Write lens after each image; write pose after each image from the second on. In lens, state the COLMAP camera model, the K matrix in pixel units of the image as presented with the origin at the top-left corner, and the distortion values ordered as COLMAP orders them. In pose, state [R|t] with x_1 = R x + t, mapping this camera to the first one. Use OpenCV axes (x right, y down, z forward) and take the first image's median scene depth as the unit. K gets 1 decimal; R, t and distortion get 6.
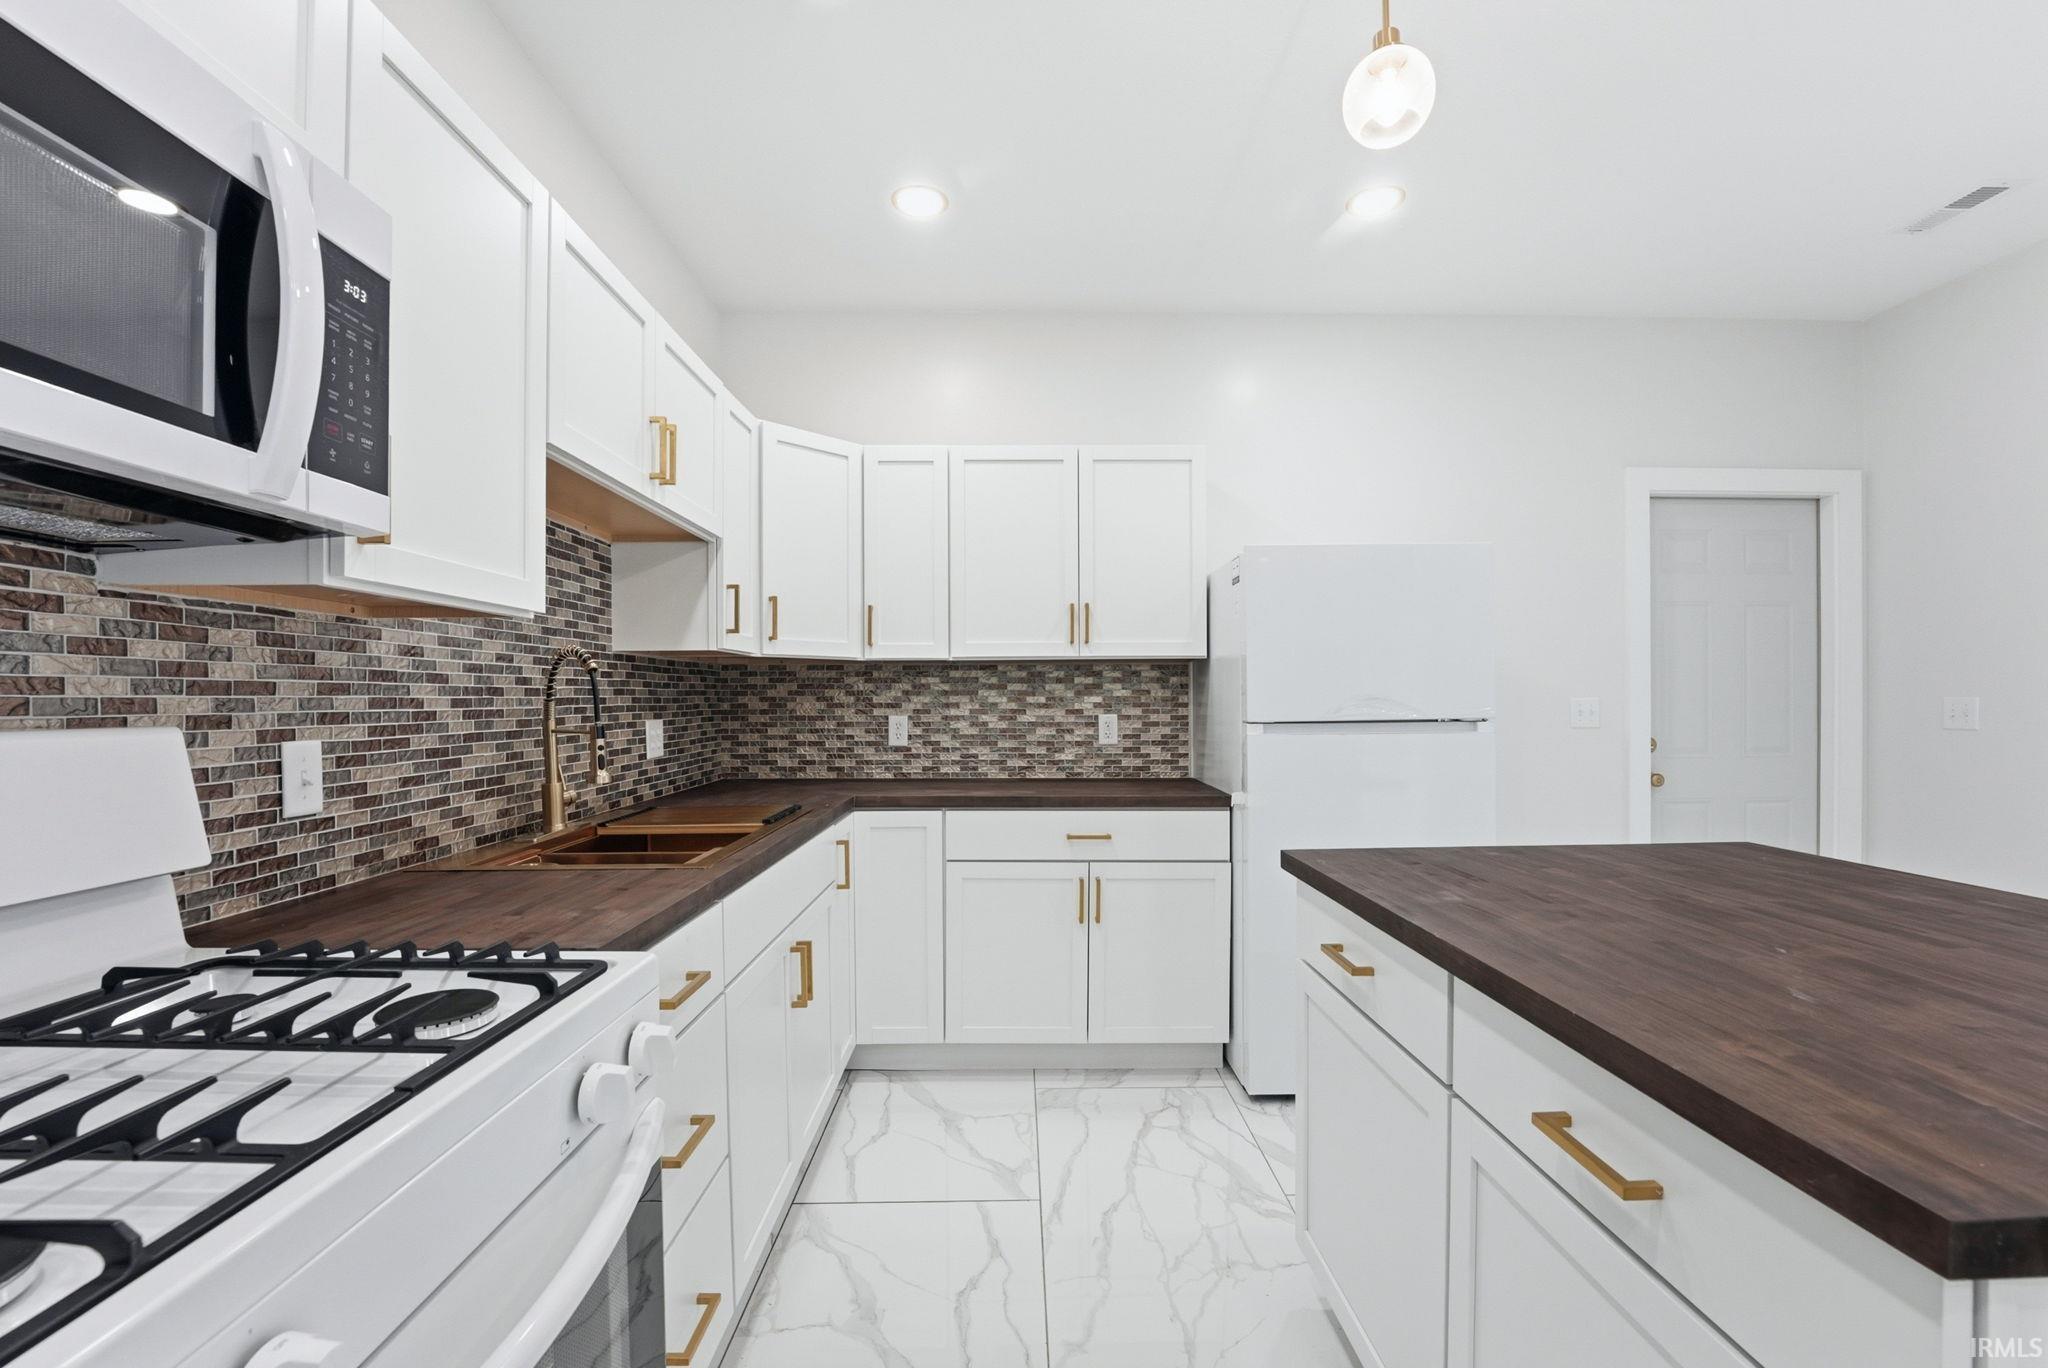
lens RADIAL K [[835.2, 0, 1020.9], [0, 835.2, 706.0], [0, 0, 1]] dist [-0.026611, 0.003013]
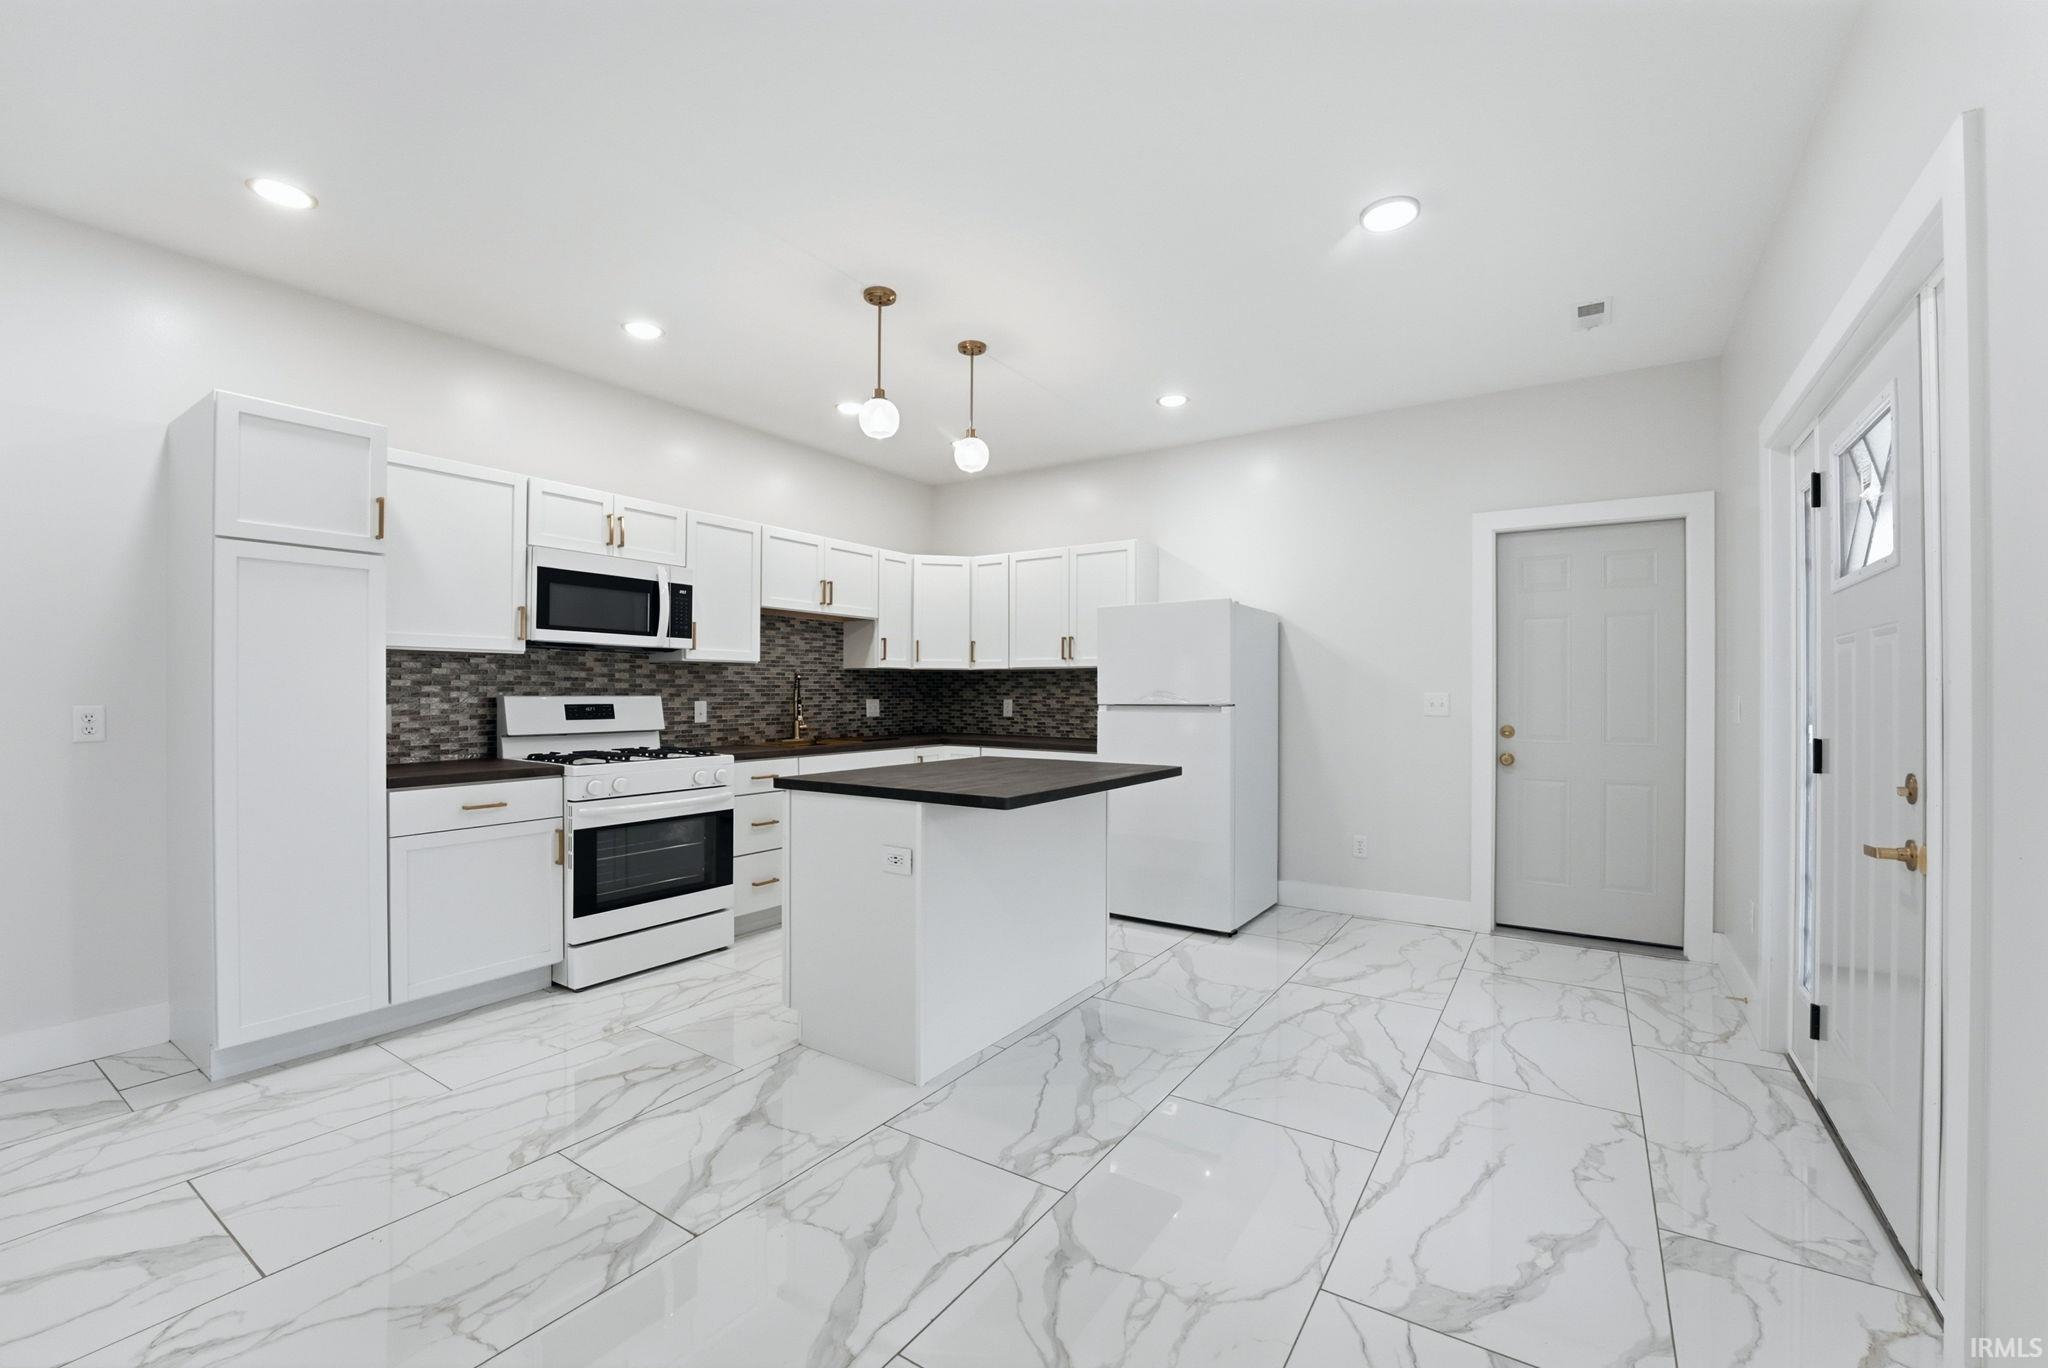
lens RADIAL K [[835.2, 0, 1036.4], [0, 835.2, 688.3], [0, 0, 1]] dist [-0.026611, 0.003013]
pose [[0.831244, 0.006874, -0.555866, 1.601881], [-0.011888, 0.999915, -0.005413, -0.006571], [0.555781, 0.011107, 0.831254, -0.801123]]
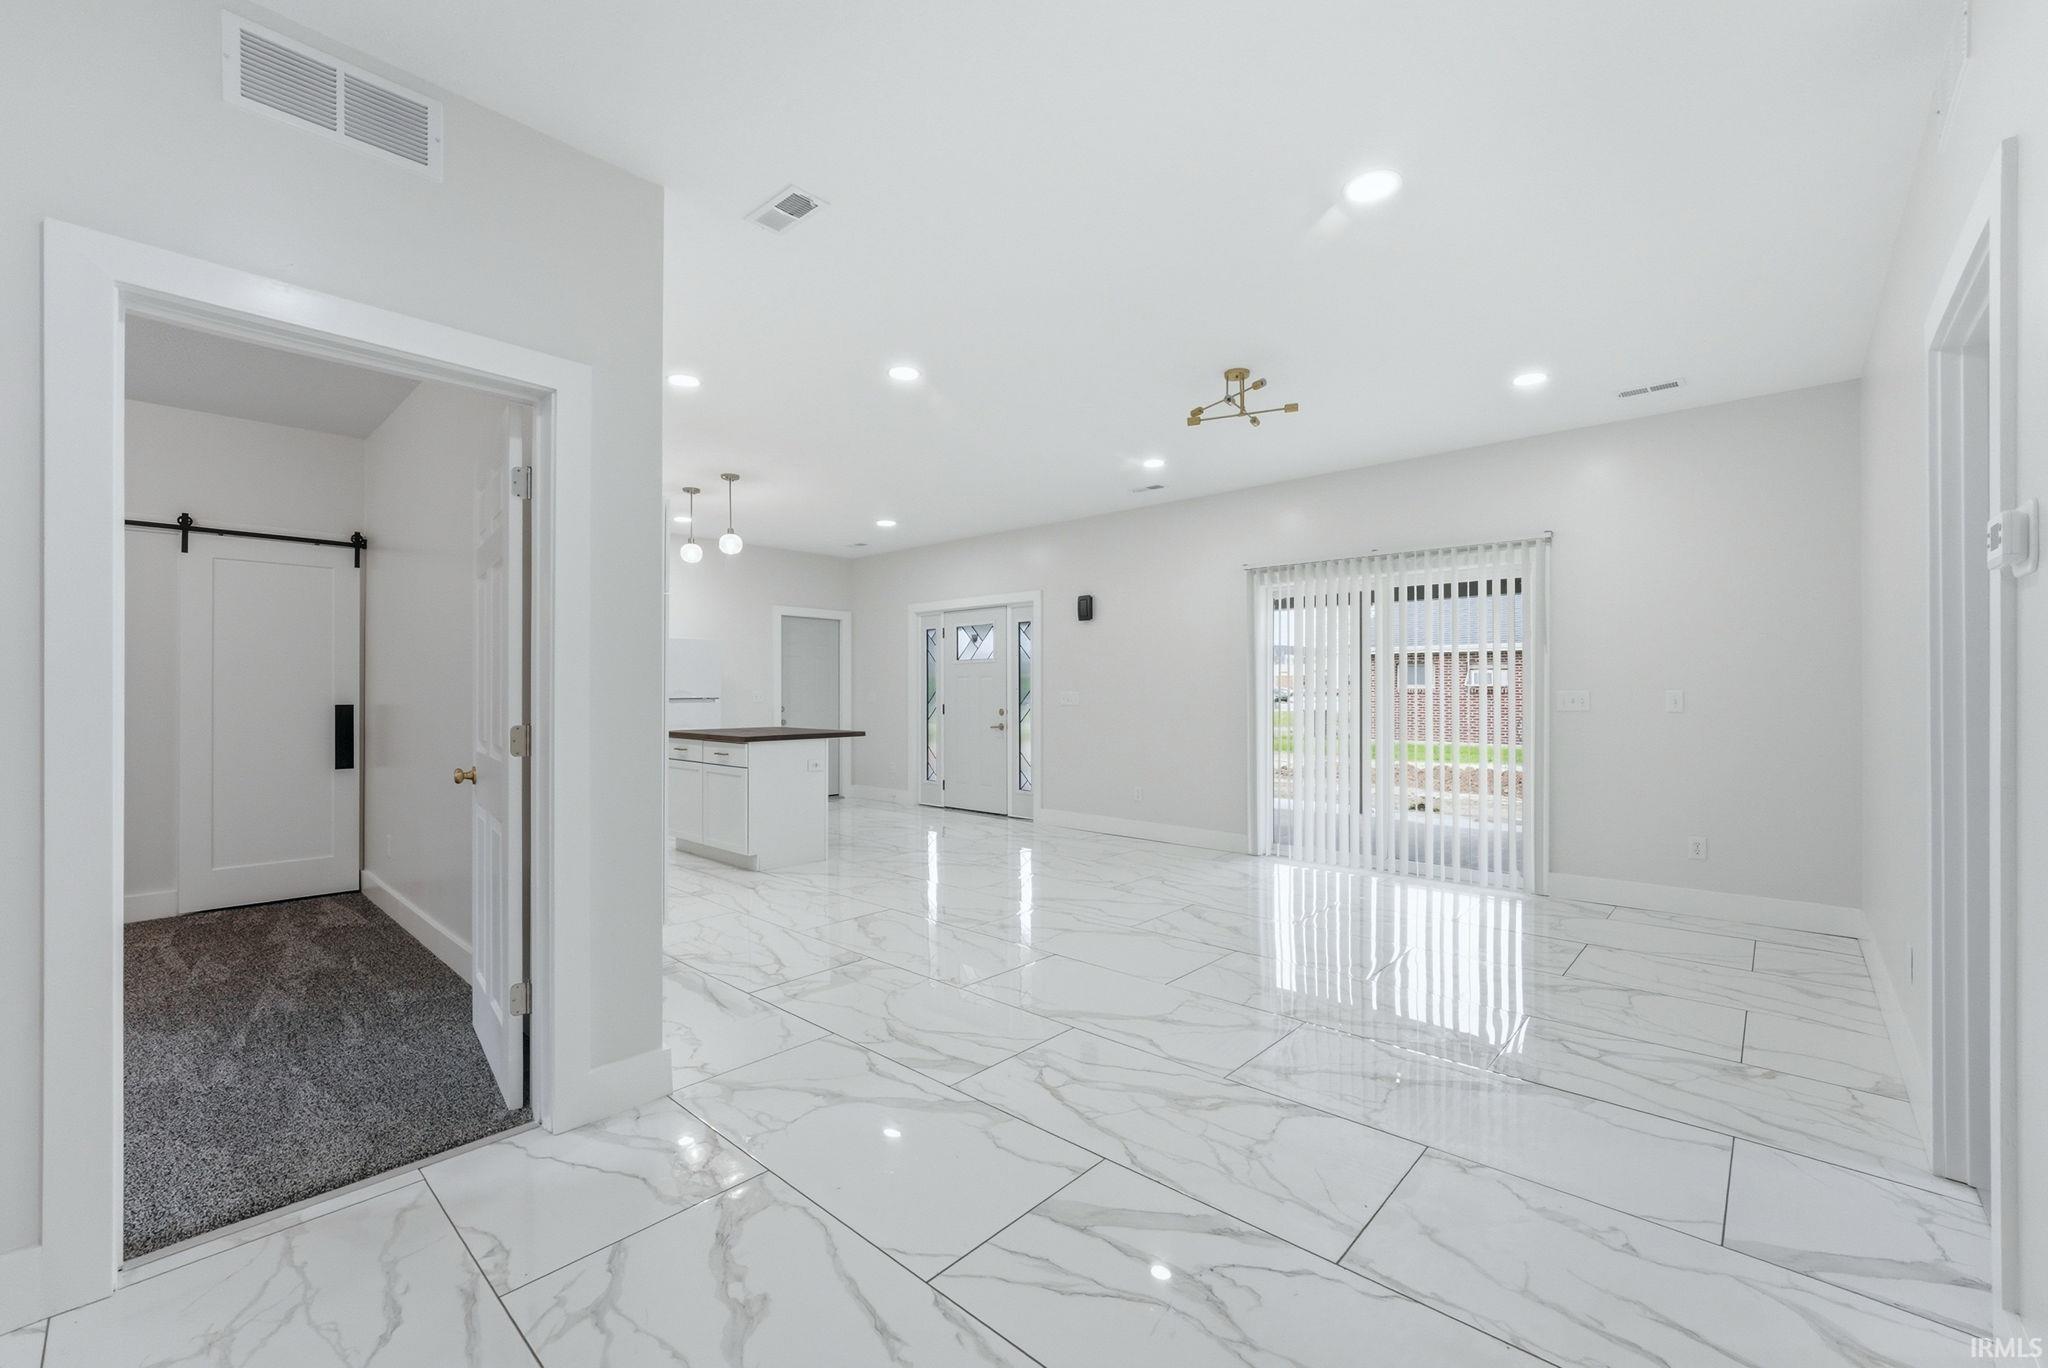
lens RADIAL K [[835.2, 0, 1007.6], [0, 835.2, 680.3], [0, 0, 1]] dist [-0.026611, 0.003013]
pose [[0.699556, 0.014215, 0.714437, -1.175351], [0.003891, 0.999712, -0.023701, 0.031456], [-0.714567, 0.019361, 0.699299, -2.546221]]
